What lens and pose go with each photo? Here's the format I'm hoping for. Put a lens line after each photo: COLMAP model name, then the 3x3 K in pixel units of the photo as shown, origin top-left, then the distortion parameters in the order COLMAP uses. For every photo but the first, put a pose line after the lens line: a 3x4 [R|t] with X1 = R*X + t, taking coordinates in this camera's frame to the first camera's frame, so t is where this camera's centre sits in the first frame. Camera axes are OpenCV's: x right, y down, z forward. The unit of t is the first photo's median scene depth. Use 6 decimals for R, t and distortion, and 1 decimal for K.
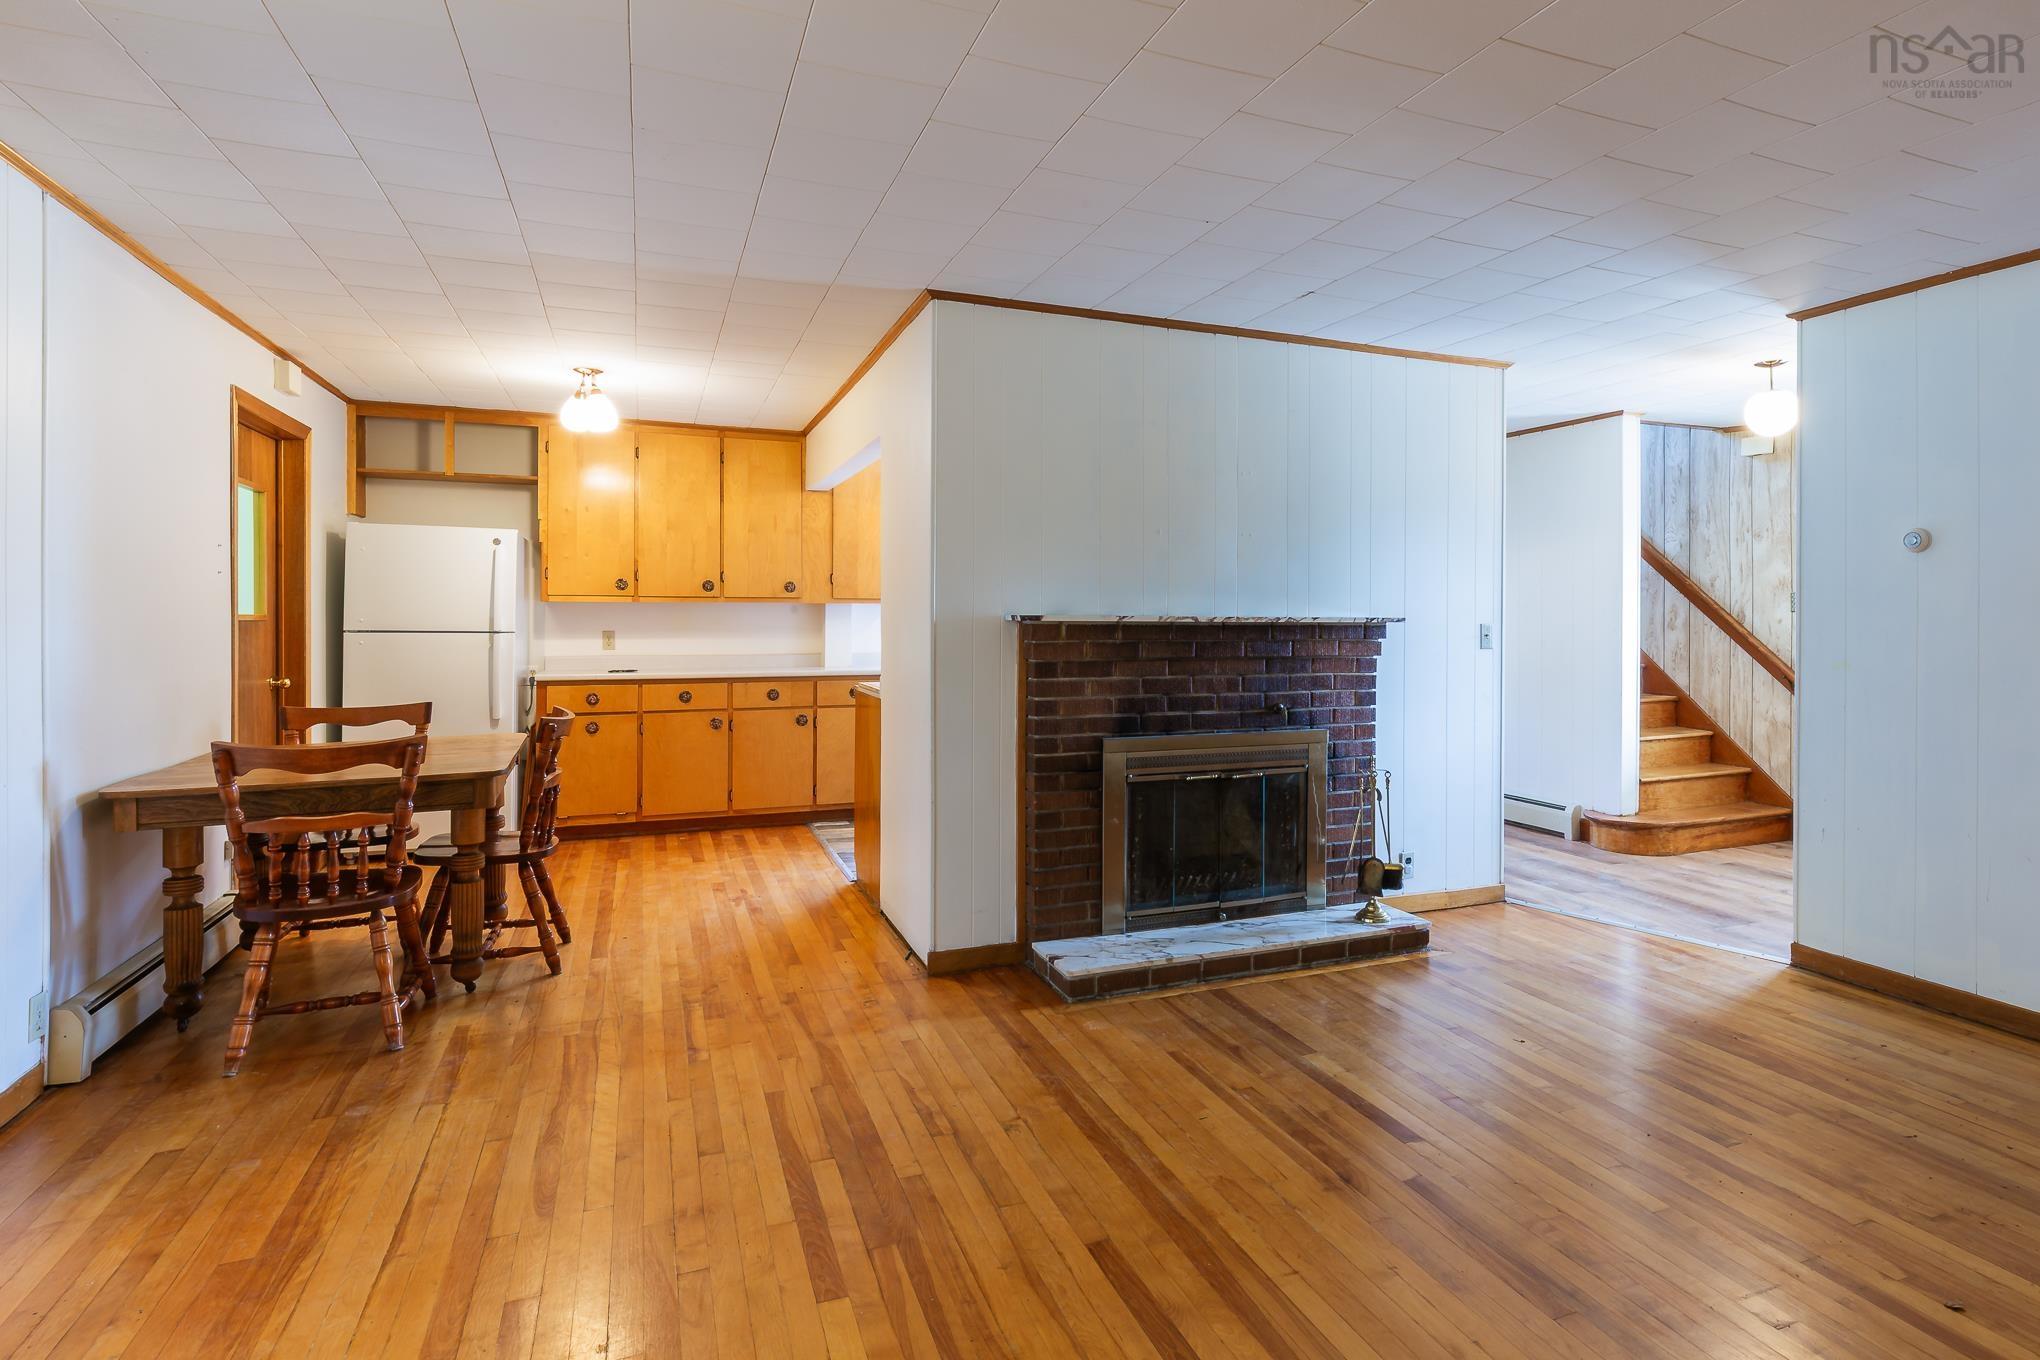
lens RADIAL K [[950.7, 0, 1027.4], [0, 950.7, 616.9], [0, 0, 1]] dist [-0.000068, -0.000342]
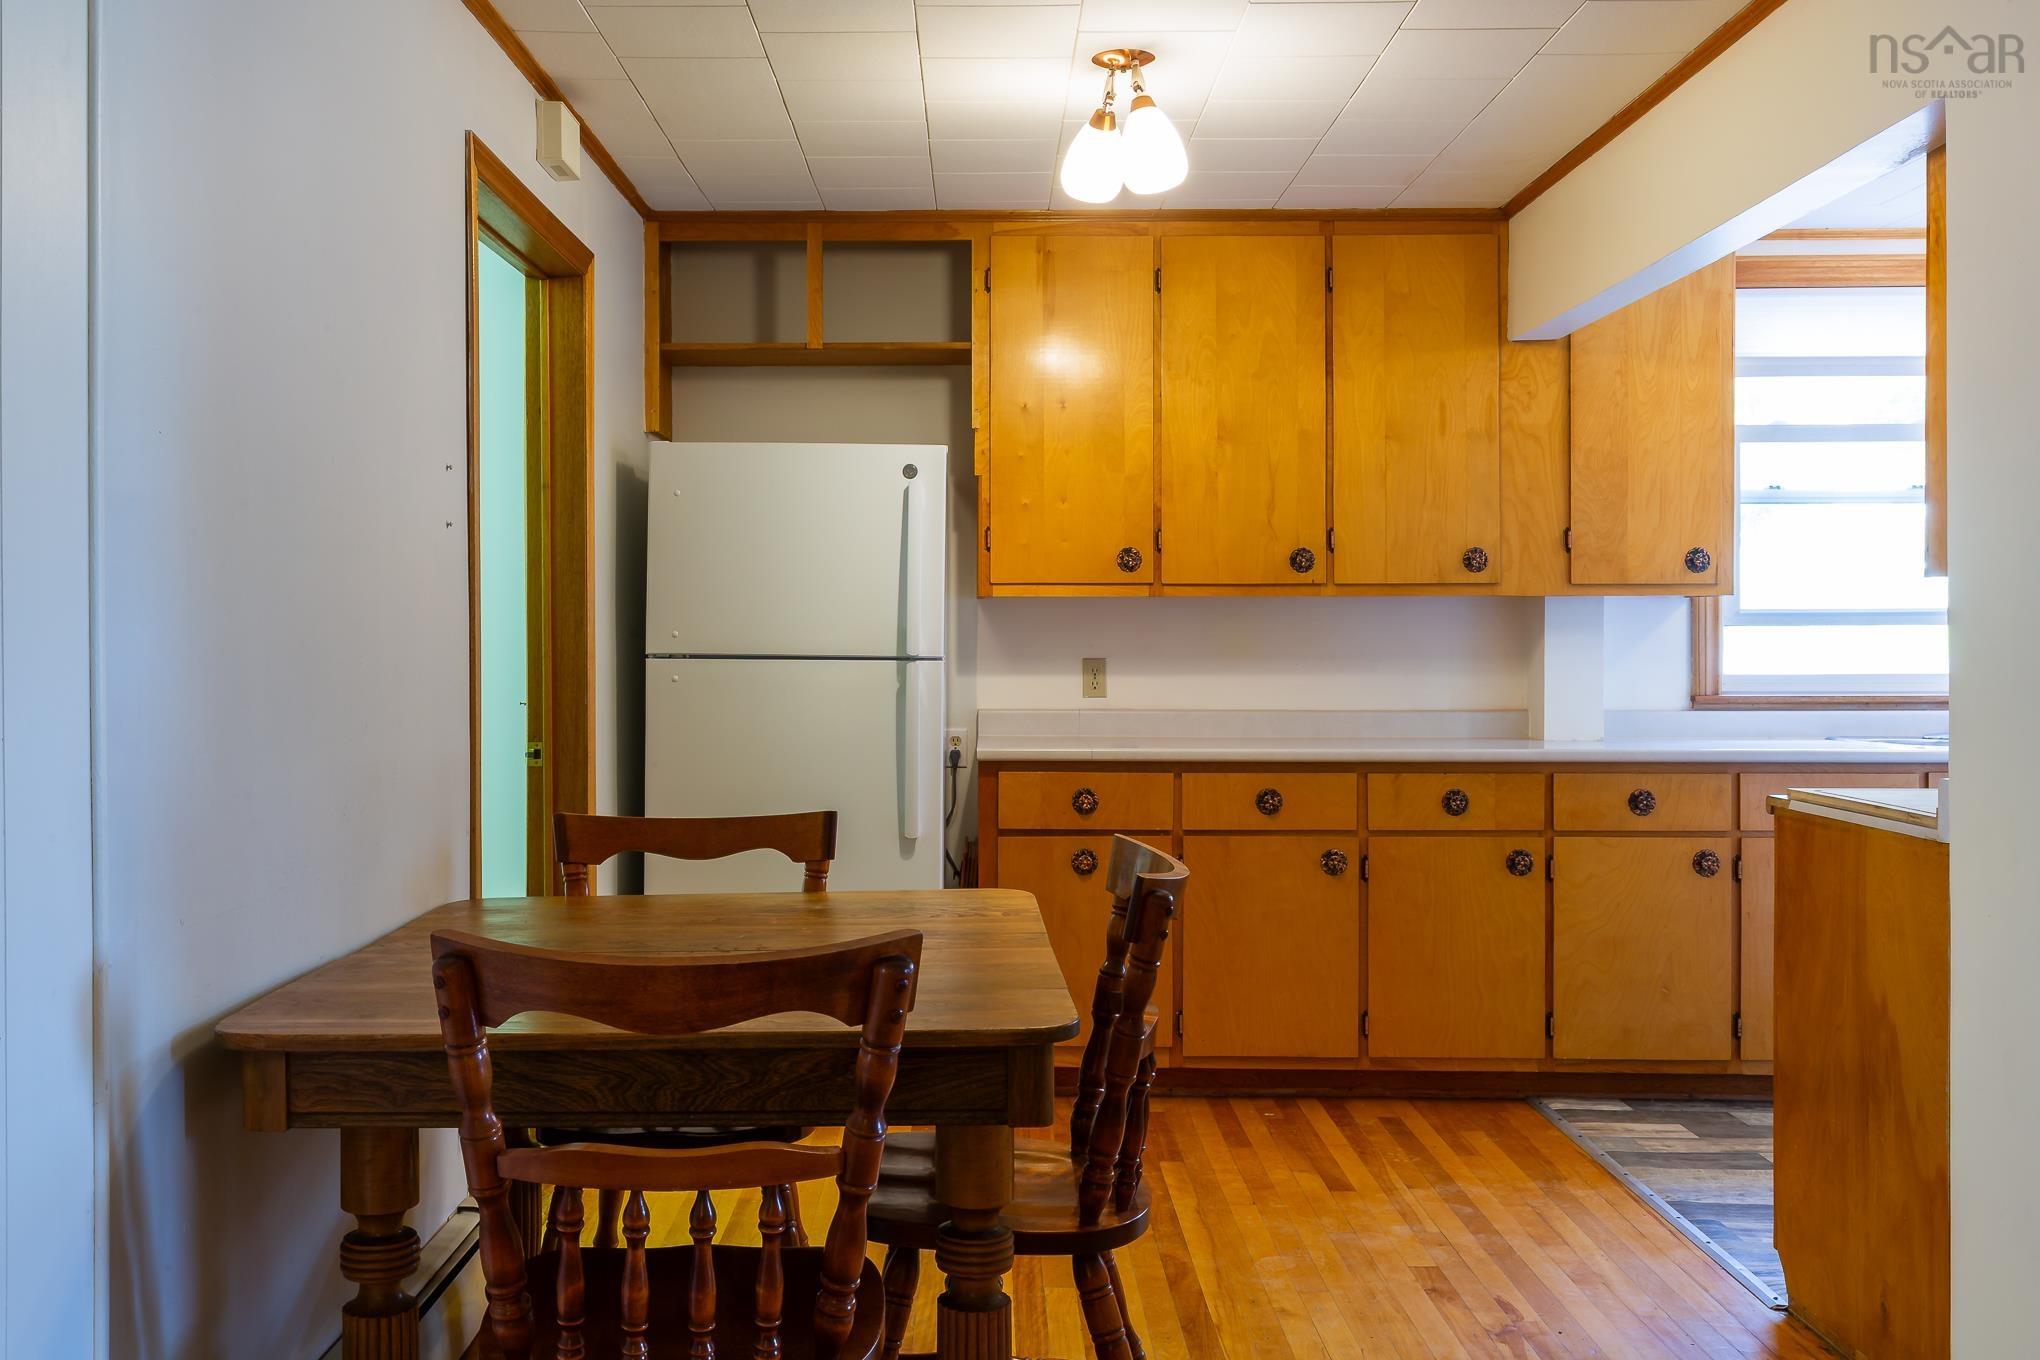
lens RADIAL K [[1719.9, 0, 1016.8], [0, 1719.9, 643.9], [0, 0, 1]] dist [0.006897, 0.002334]
pose [[0.926225, -0.002217, -0.376964, -0.160279], [0.002761, 0.999996, 0.000904, 0.007229], [0.376961, -0.001879, 0.926227, 0.188917]]
